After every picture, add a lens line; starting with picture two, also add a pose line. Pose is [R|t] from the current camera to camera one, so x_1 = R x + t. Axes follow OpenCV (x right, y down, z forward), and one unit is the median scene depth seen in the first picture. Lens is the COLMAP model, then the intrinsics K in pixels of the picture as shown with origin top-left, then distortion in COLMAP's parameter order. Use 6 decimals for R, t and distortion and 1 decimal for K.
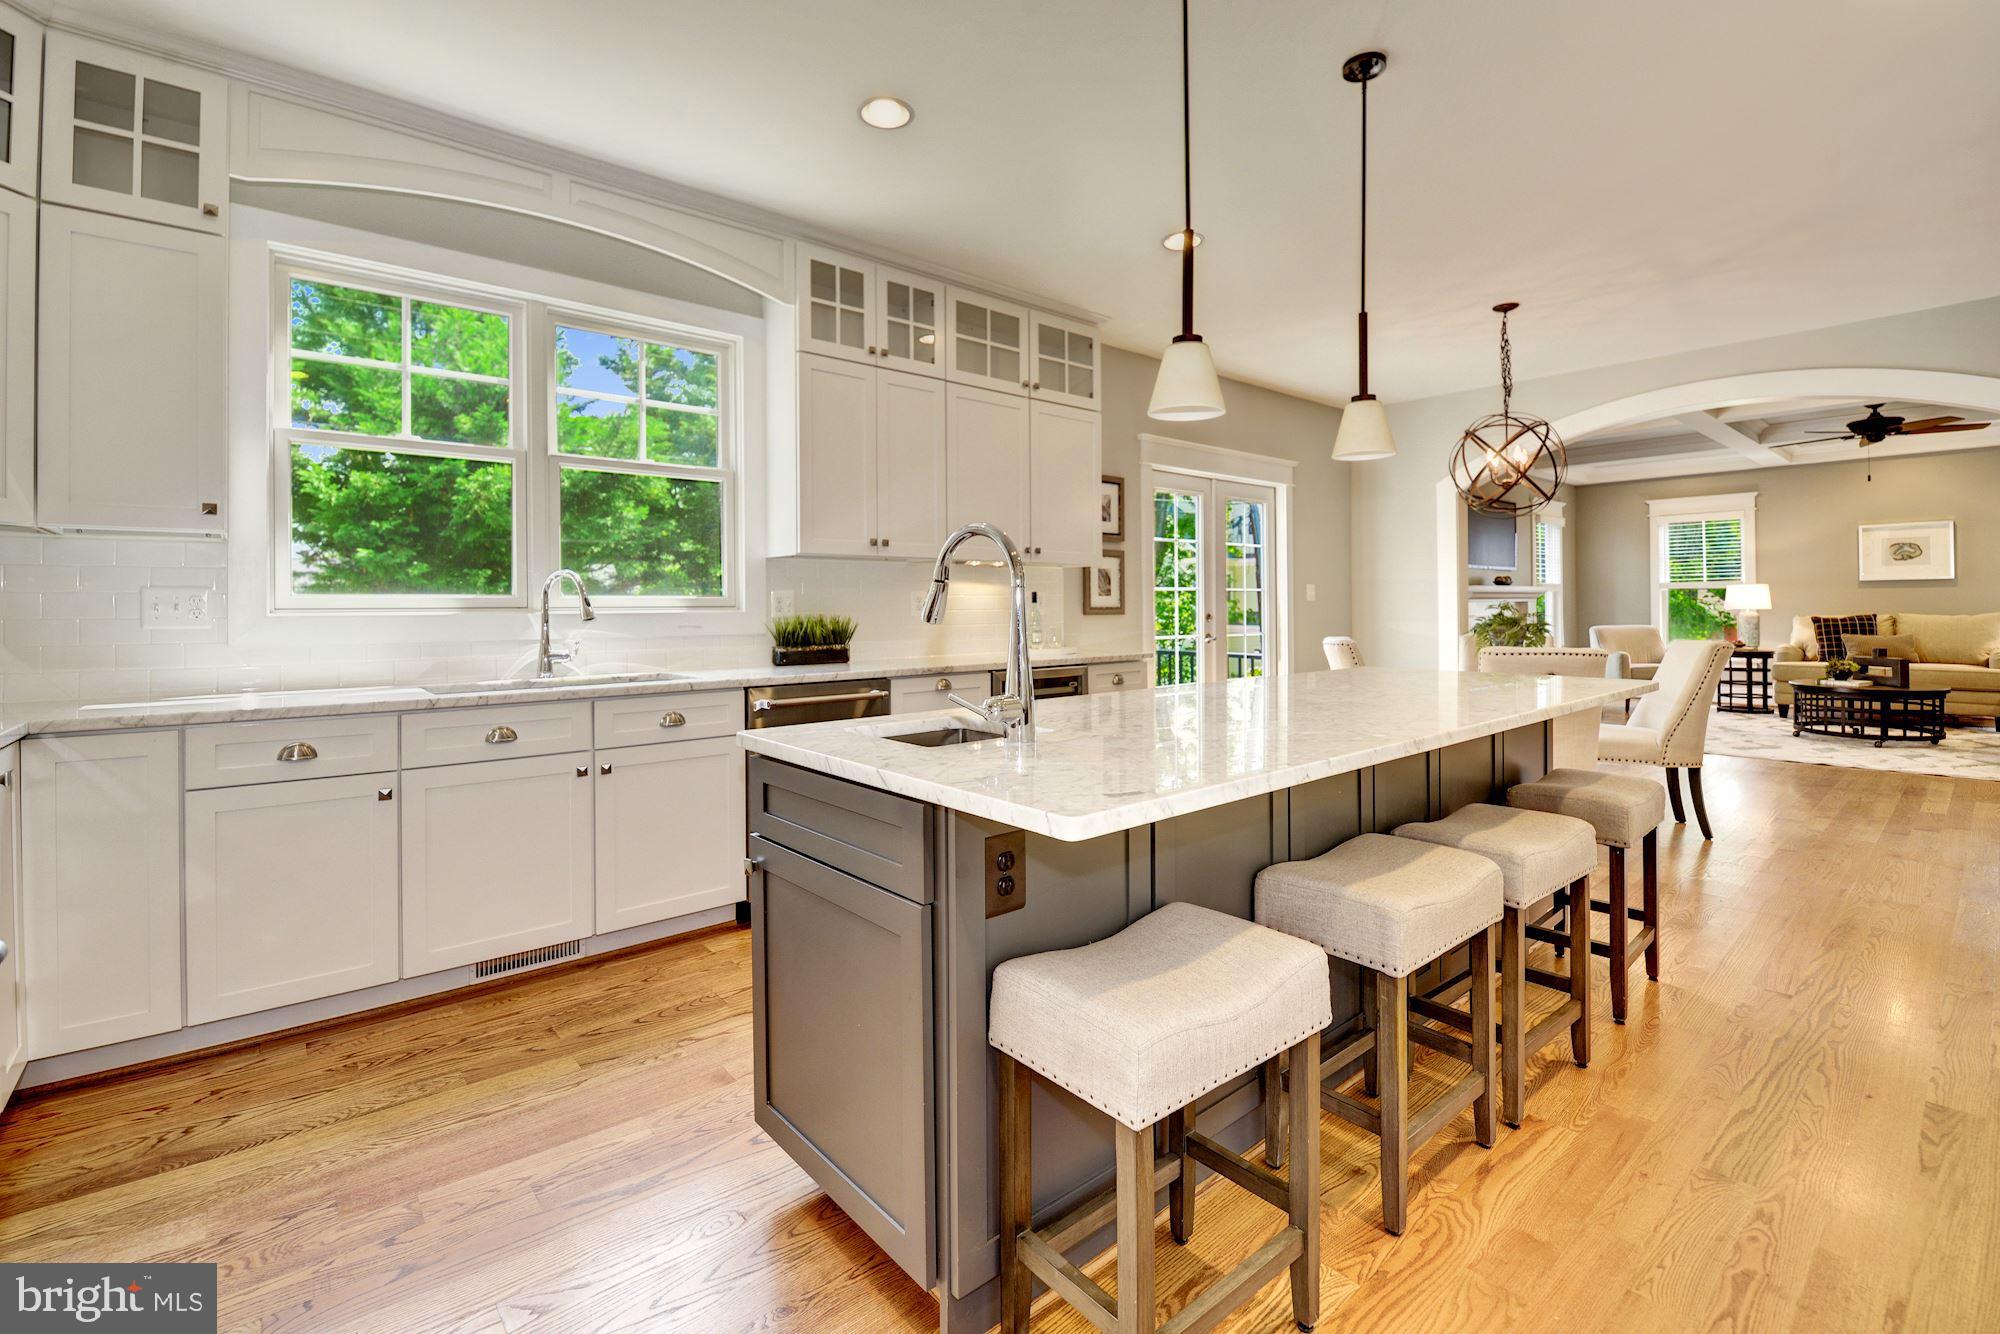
lens RADIAL K [[877.1, 0, 980.5], [0, 877.1, 607.8], [0, 0, 1]] dist [-0.001233, -0.005334]
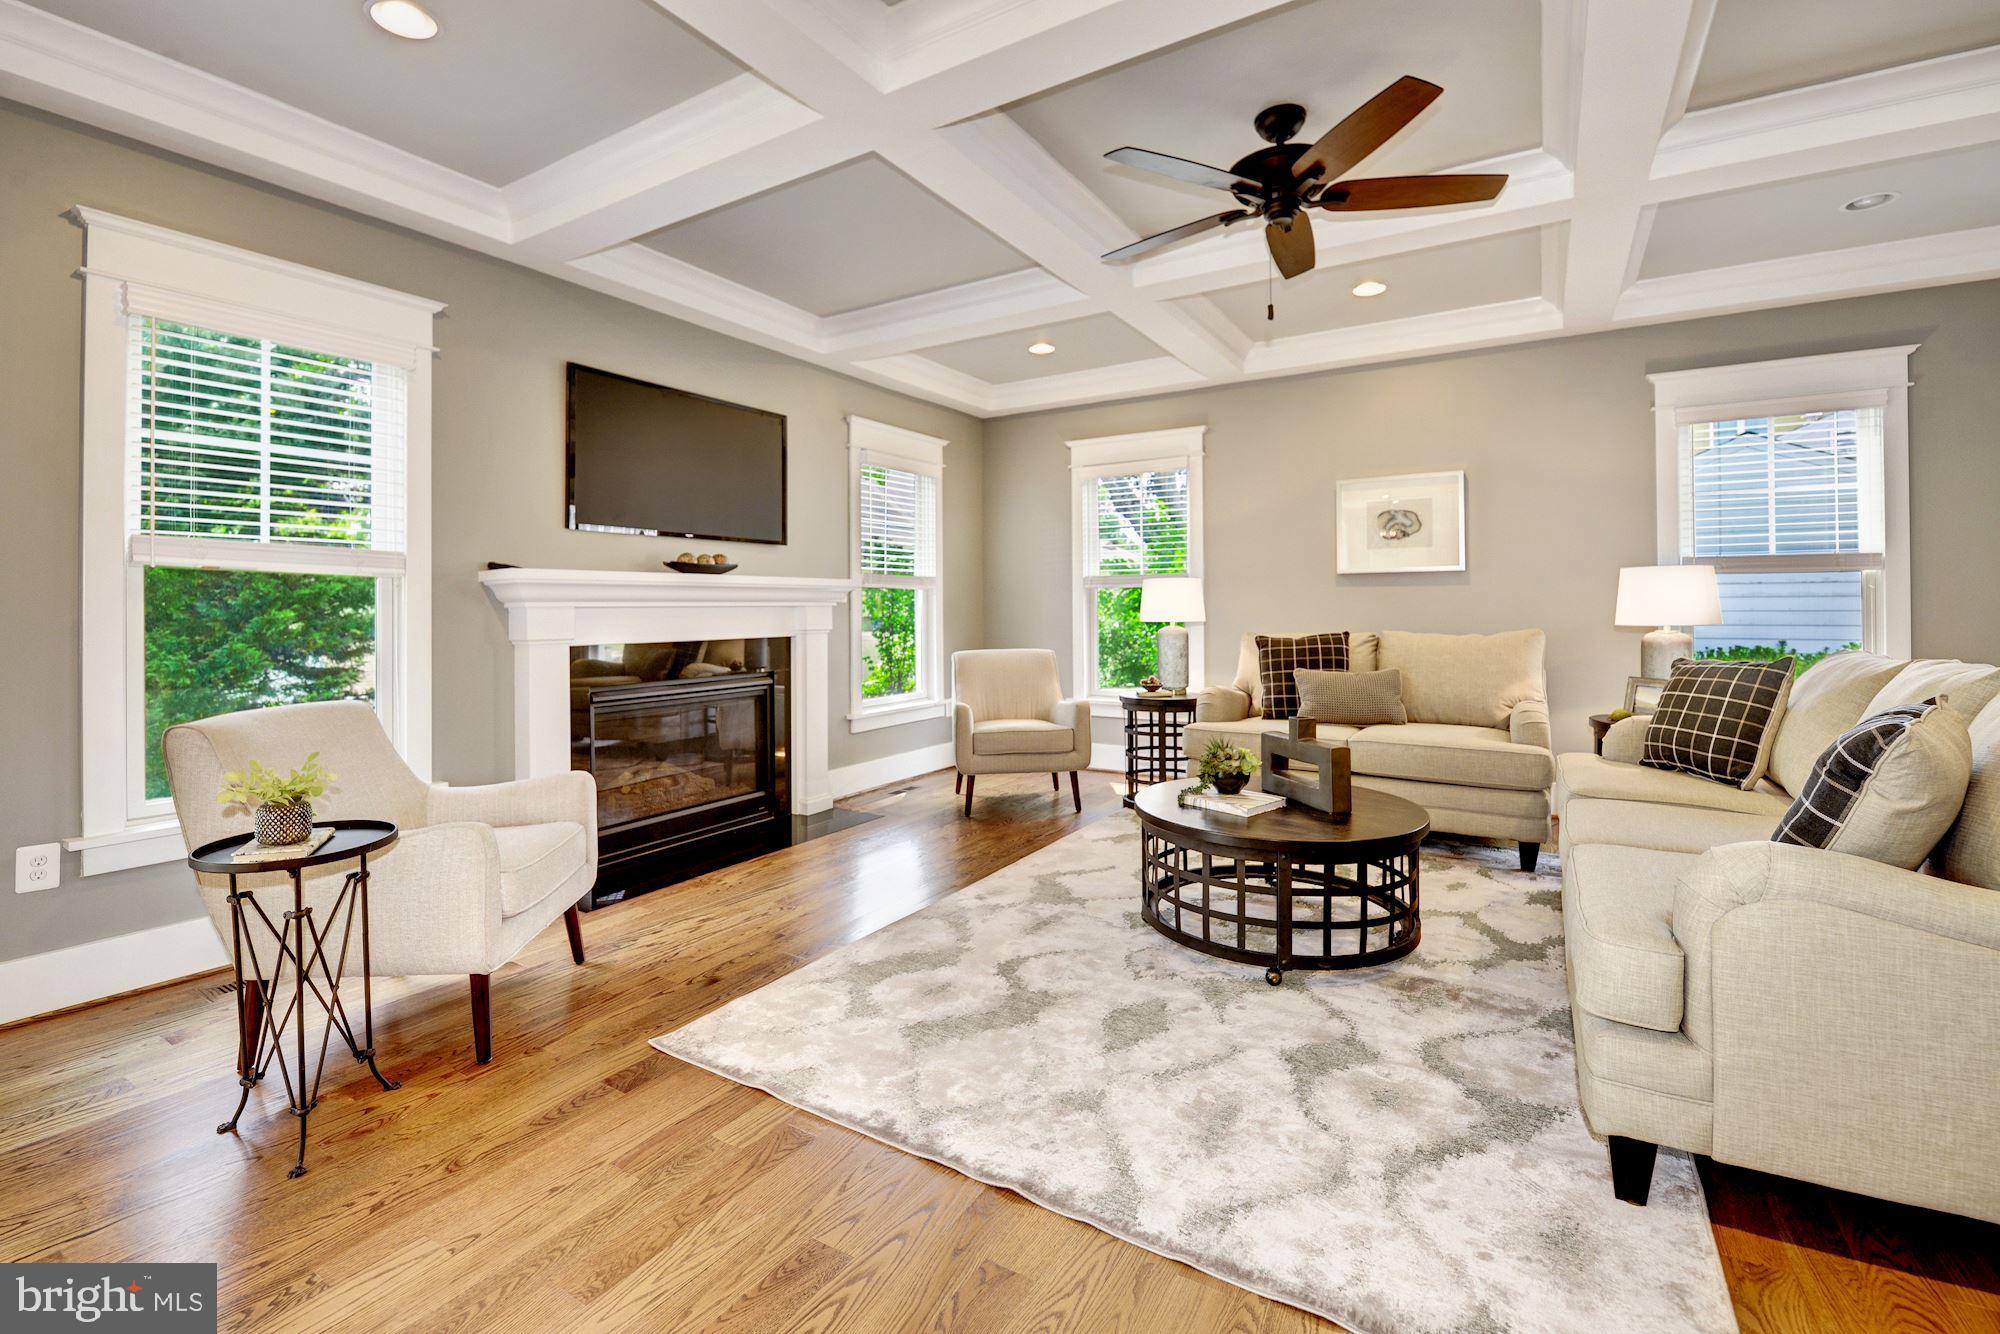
lens RADIAL K [[877.1, 0, 950.8], [0, 877.1, 610.6], [0, 0, 1]] dist [-0.001233, -0.005334]
pose [[0.960601, 0.003168, 0.277912, 0.622752], [-0.003320, 0.999994, 0.000078, -0.005574], [-0.277910, -0.000998, 0.960607, 0.527547]]
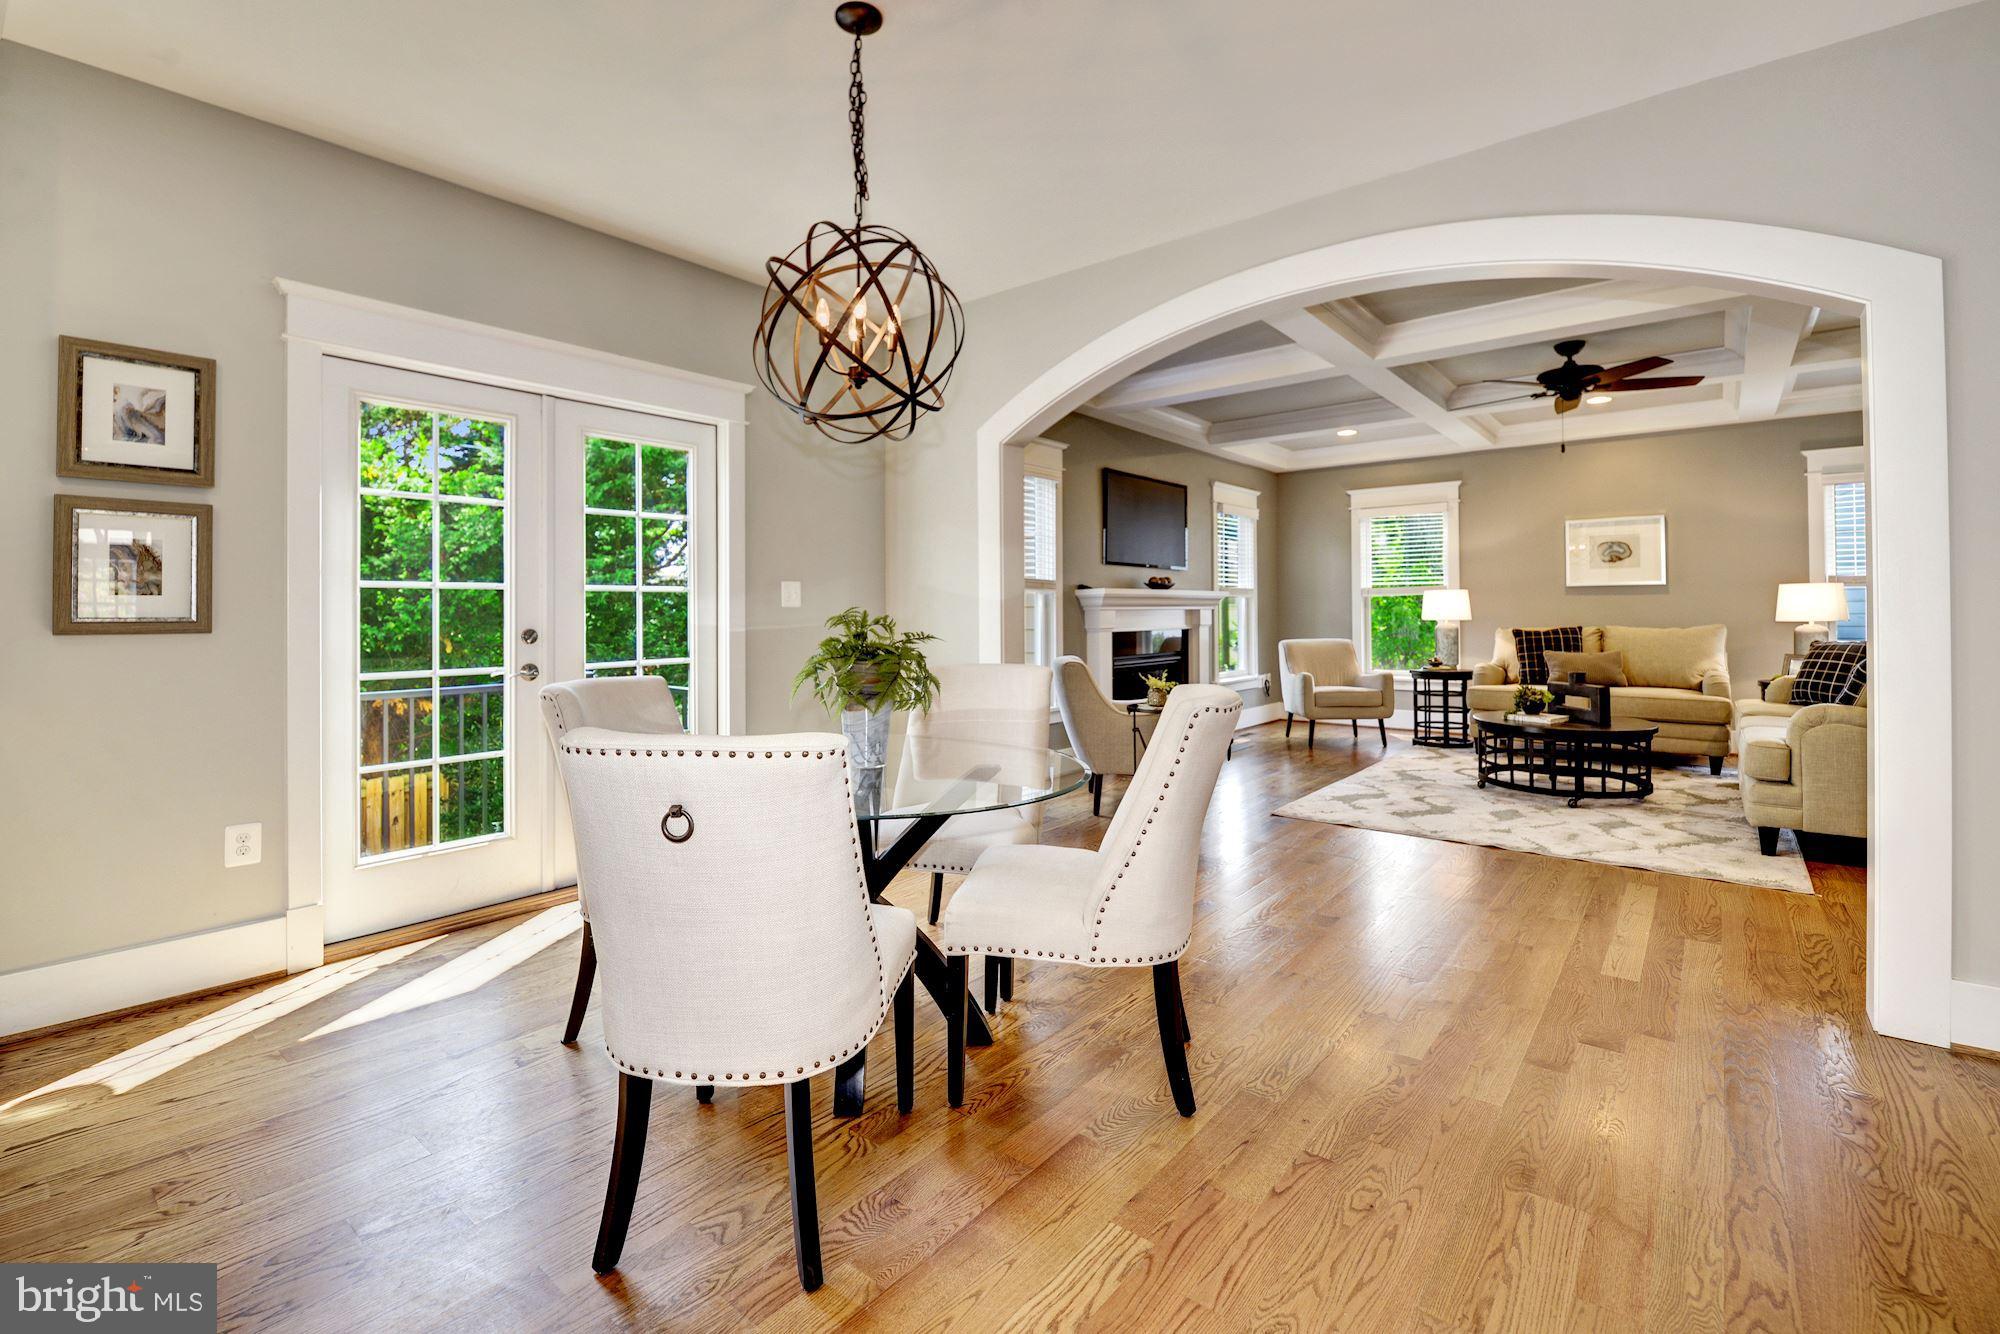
lens RADIAL K [[877.1, 0, 956.7], [0, 877.1, 609.4], [0, 0, 1]] dist [-0.001233, -0.005334]
pose [[0.987816, 0.004144, 0.155568, 0.311590], [-0.003409, 0.999982, -0.004996, -0.002770], [-0.155586, 0.004405, 0.987813, 0.270200]]
